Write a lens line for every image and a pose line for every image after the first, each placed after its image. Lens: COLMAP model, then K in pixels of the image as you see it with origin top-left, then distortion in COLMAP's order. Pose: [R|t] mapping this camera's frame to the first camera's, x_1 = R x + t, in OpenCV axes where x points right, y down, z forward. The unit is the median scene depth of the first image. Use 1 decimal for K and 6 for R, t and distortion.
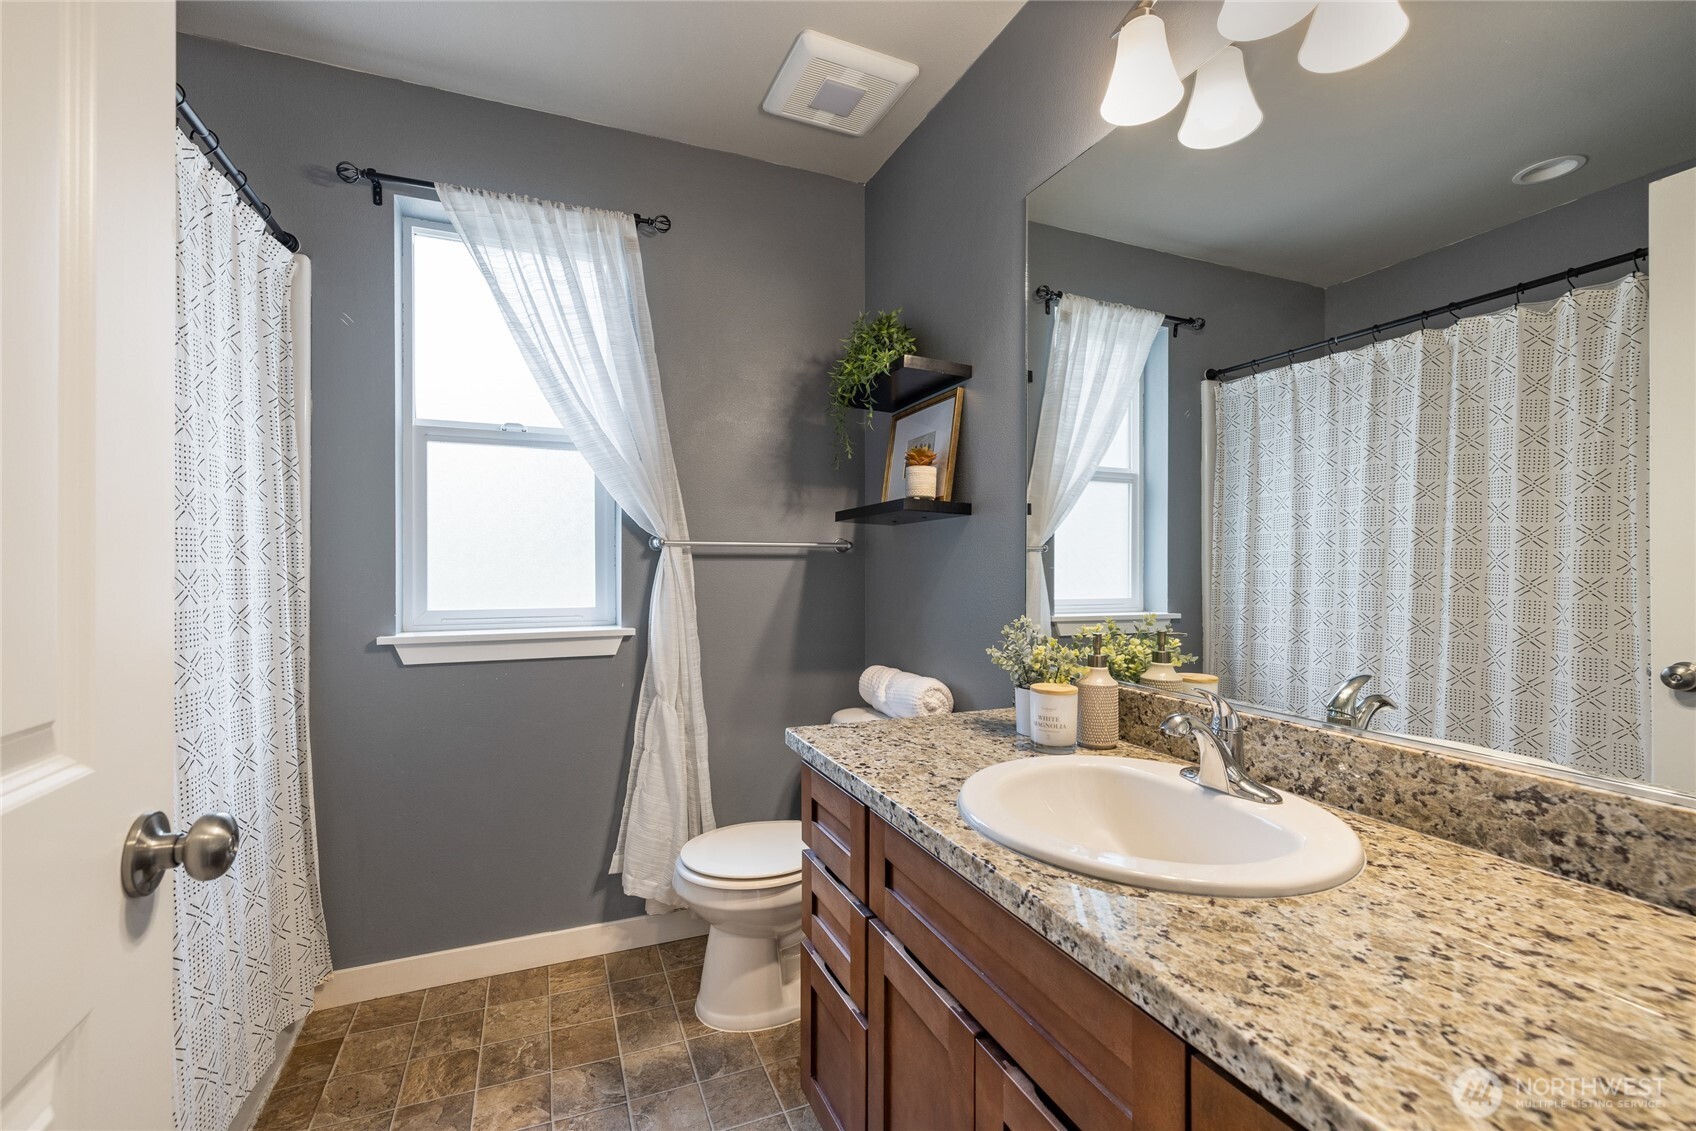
lens RADIAL K [[724.0, 0, 840.7], [0, 724.0, 576.0], [0, 0, 1]] dist [-0.001643, 0.002656]
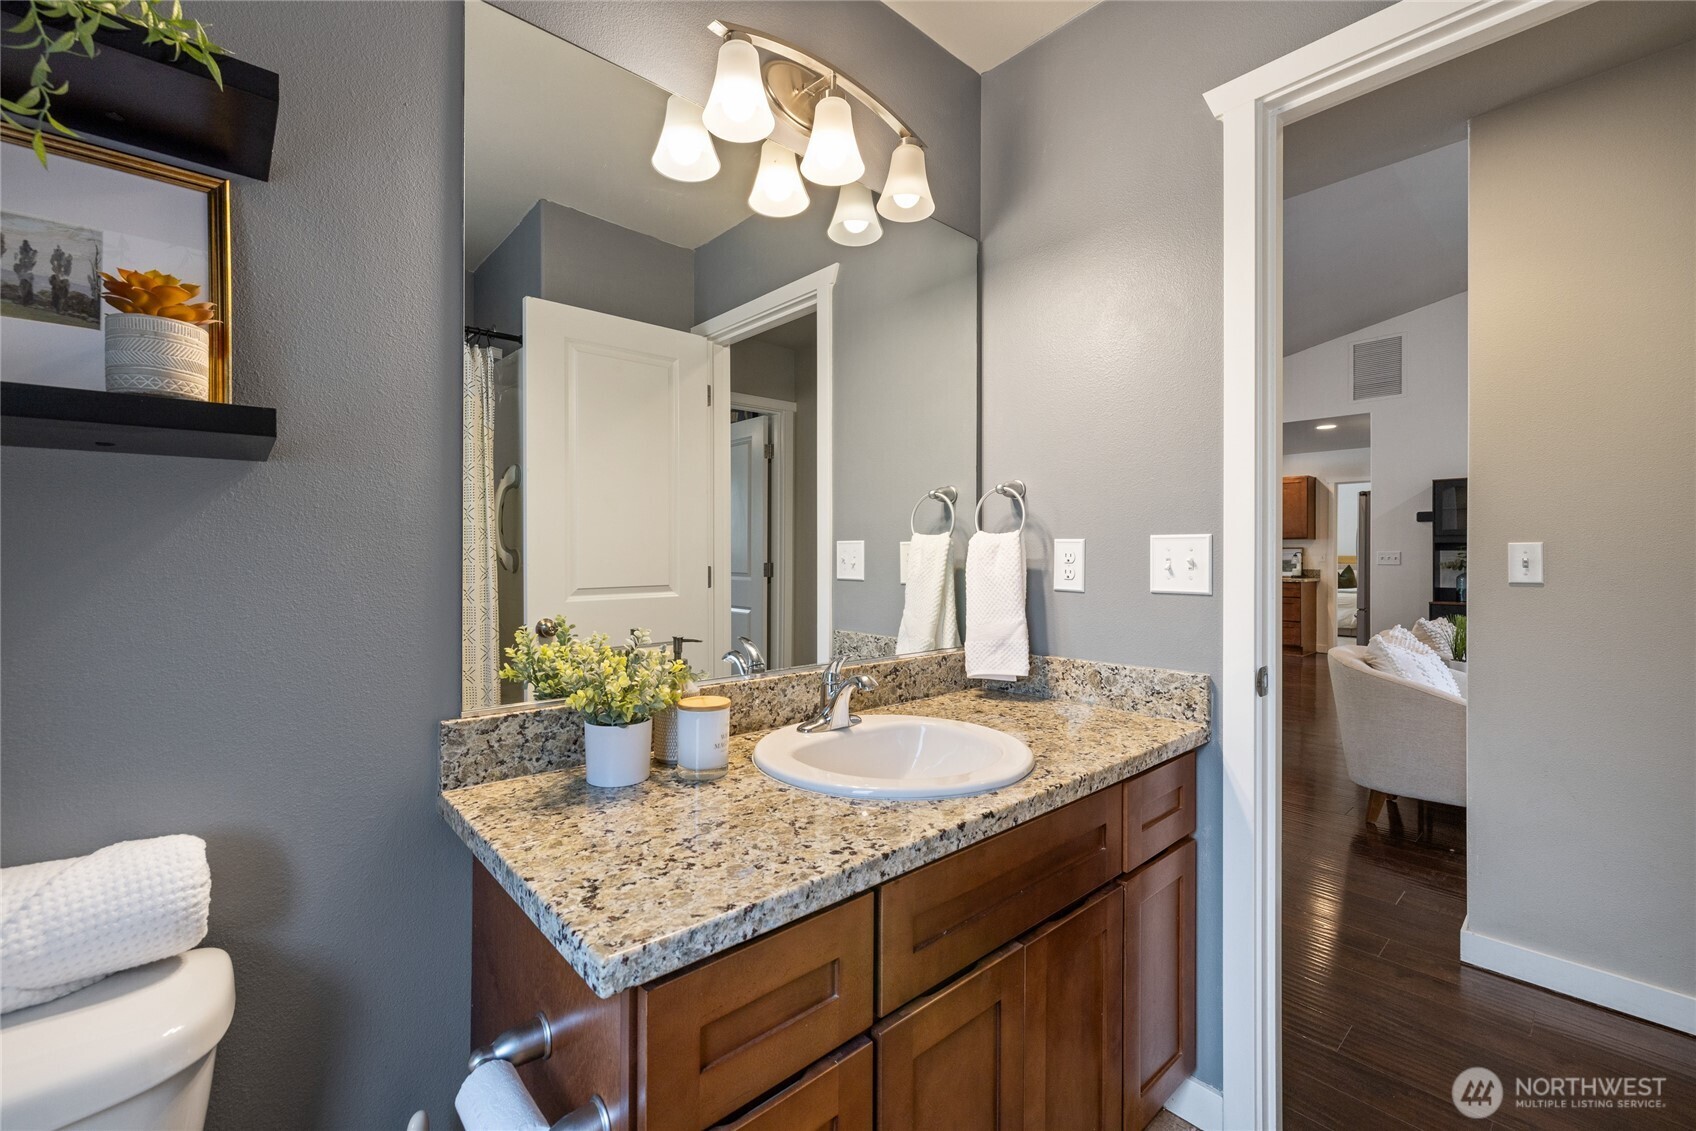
lens RADIAL K [[715.5, 0, 834.6], [0, 715.5, 554.7], [0, 0, 1]] dist [0.003587, -0.000971]
pose [[-0.320303, -0.004731, 0.947303, -0.881727], [0.013845, 0.999857, 0.009675, -0.046455], [-0.947214, 0.016214, -0.320192, 1.730377]]
